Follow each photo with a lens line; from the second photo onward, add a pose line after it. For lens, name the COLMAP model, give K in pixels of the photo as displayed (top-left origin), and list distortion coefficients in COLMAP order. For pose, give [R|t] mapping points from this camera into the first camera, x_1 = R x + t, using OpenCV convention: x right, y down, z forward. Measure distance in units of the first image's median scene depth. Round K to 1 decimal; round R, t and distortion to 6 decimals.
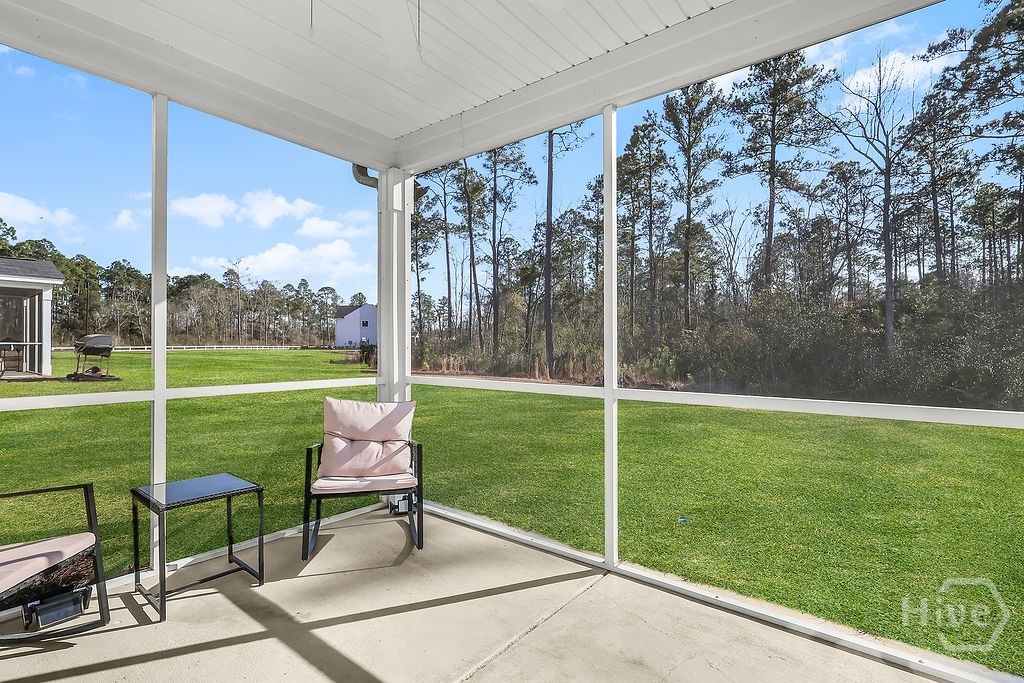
lens RADIAL K [[491.3, 0, 507.8], [0, 491.3, 341.9], [0, 0, 1]] dist [0.015107, -0.000036]
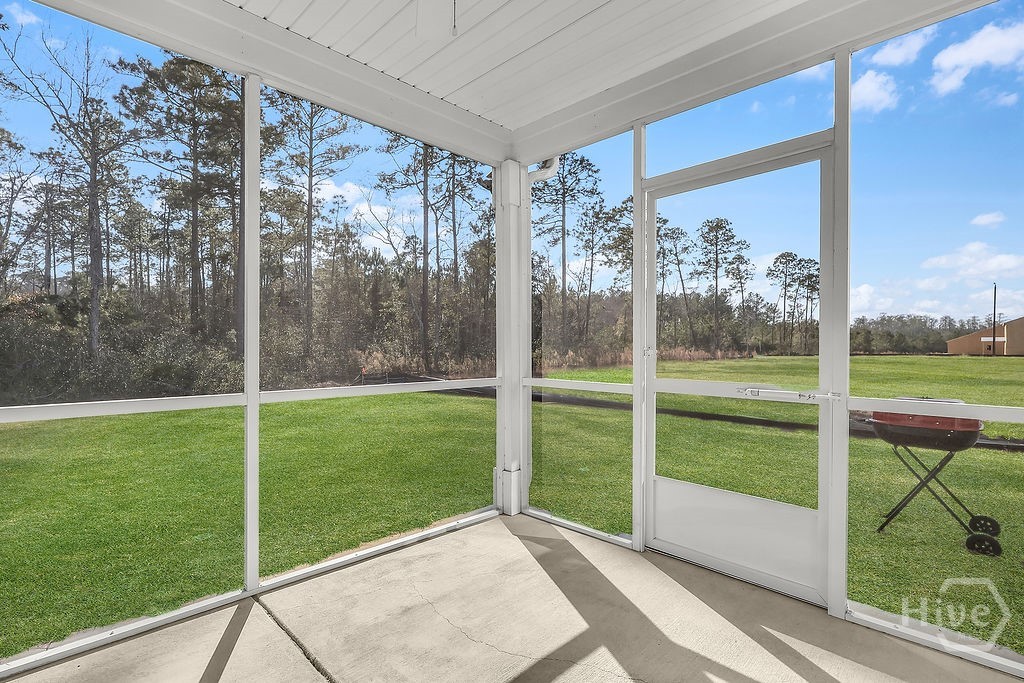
lens RADIAL K [[491.3, 0, 507.8], [0, 491.3, 341.9], [0, 0, 1]] dist [0.015107, -0.000036]
pose [[0.110023, 0.008906, 0.993889, -0.681643], [-0.010193, 0.999917, -0.007831, 0.006230], [-0.993877, -0.009269, 0.110105, 0.479546]]
